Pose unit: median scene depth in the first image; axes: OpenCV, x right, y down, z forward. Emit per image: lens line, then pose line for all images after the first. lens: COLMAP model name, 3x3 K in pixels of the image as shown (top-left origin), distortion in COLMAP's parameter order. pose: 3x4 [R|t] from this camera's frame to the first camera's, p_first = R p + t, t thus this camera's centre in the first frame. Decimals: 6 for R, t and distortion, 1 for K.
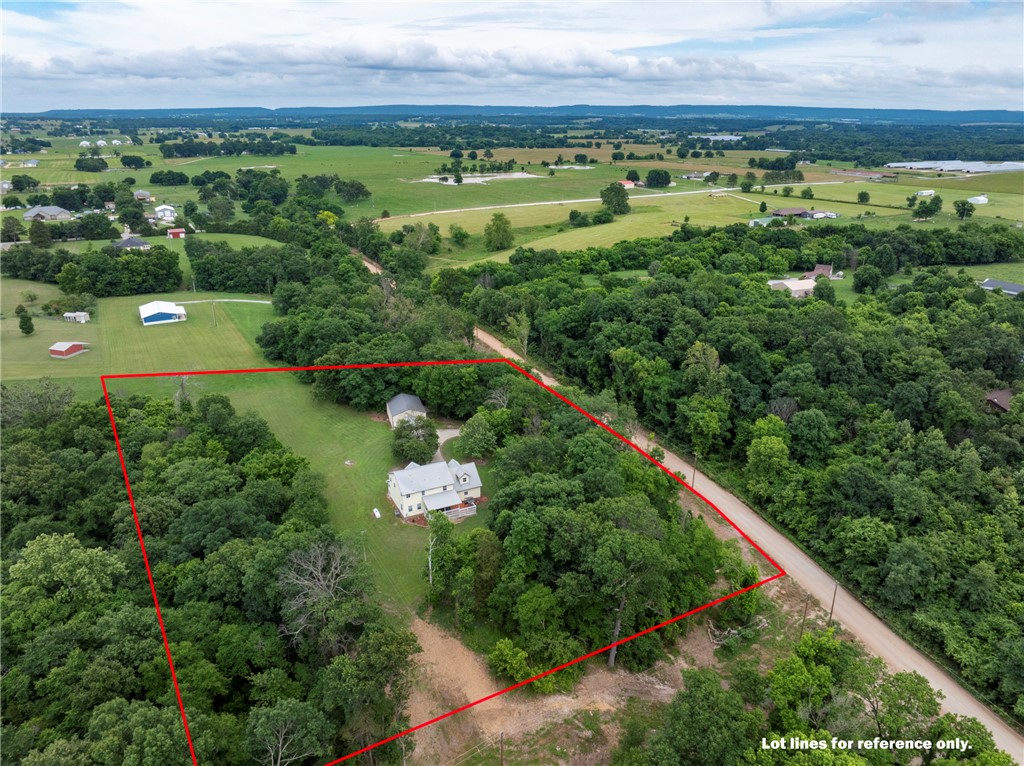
lens RADIAL K [[719.5, 0, 512.0], [0, 719.5, 383.0], [0, 0, 1]] dist [-0.050115, 0.019382]
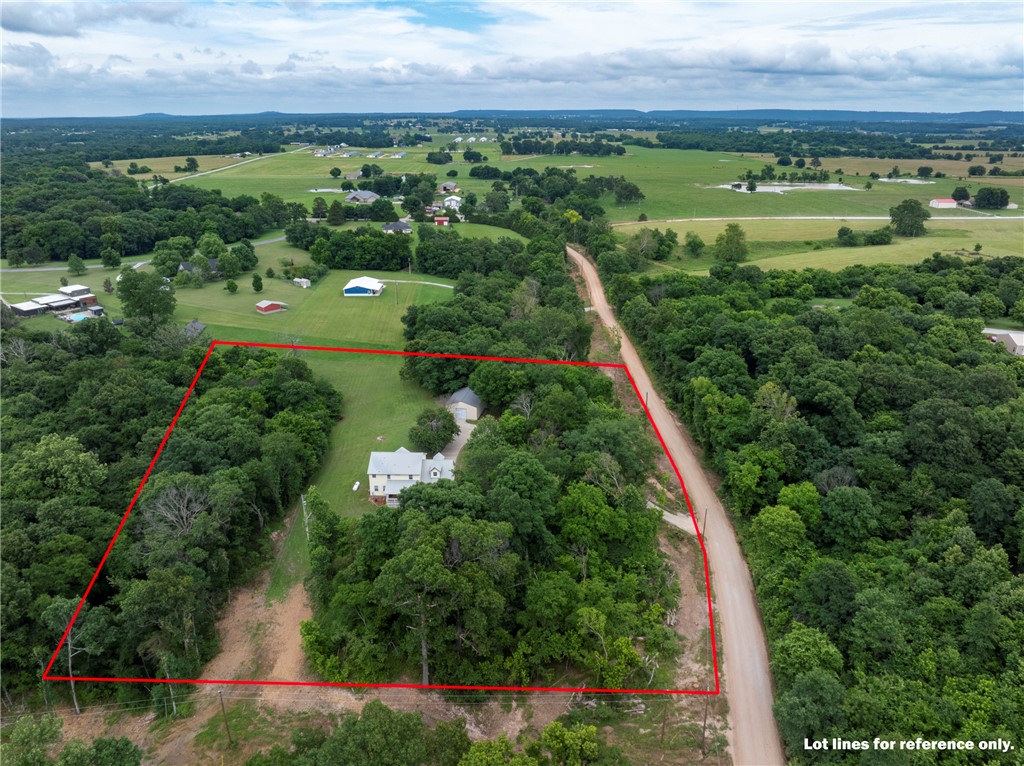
lens RADIAL K [[719.5, 0, 512.0], [0, 719.5, 383.0], [0, 0, 1]] dist [-0.050115, 0.019382]
pose [[0.883833, 0.162851, -0.438542, 0.348981], [-0.164801, 0.985744, 0.033913, -0.034214], [0.437813, 0.042298, 0.898071, 0.099397]]
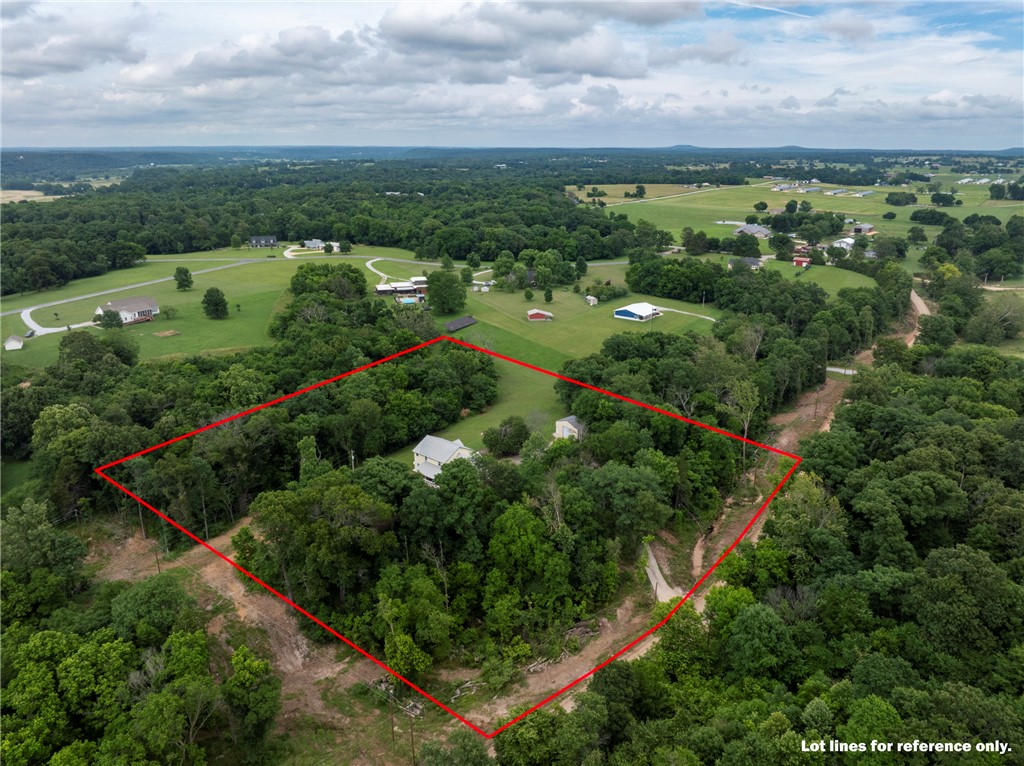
lens RADIAL K [[719.5, 0, 512.0], [0, 719.5, 383.0], [0, 0, 1]] dist [-0.050115, 0.019382]
pose [[0.400094, 0.284321, -0.871256, 0.696604], [-0.326129, 0.932602, 0.154577, -0.144888], [0.856484, 0.222296, 0.465854, 0.397902]]
